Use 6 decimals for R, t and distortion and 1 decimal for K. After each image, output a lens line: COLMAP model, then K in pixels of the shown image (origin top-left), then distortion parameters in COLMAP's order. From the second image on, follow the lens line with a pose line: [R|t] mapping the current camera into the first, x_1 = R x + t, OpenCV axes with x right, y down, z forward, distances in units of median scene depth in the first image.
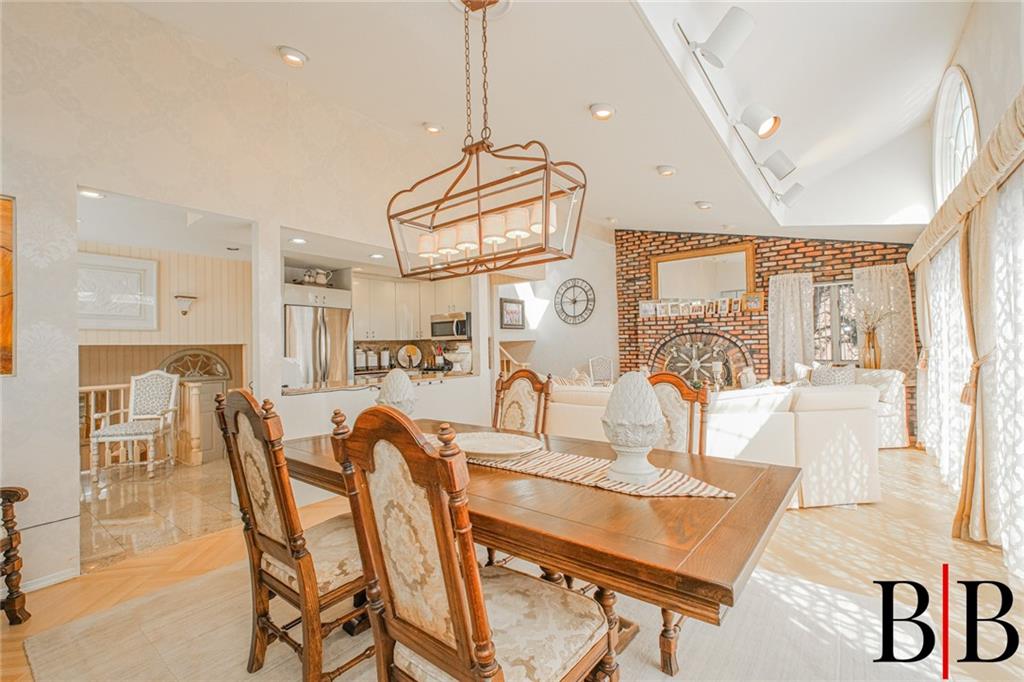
lens RADIAL K [[437.8, 0, 512.5], [0, 437.8, 344.0], [0, 0, 1]] dist [0.001590, -0.000263]
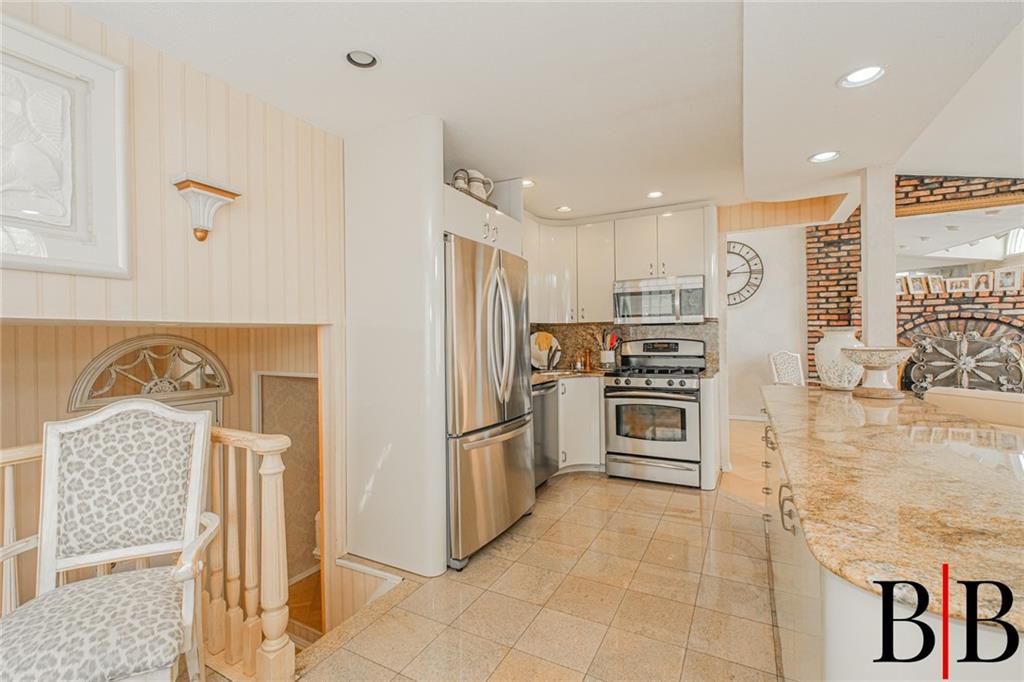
lens RADIAL K [[437.8, 0, 511.6], [0, 437.8, 337.7], [0, 0, 1]] dist [0.001590, -0.000263]
pose [[0.985005, 0.007892, 0.172346, -0.403470], [-0.009258, 0.999932, 0.007126, 0.007256], [-0.172278, -0.008615, 0.985011, 0.432144]]
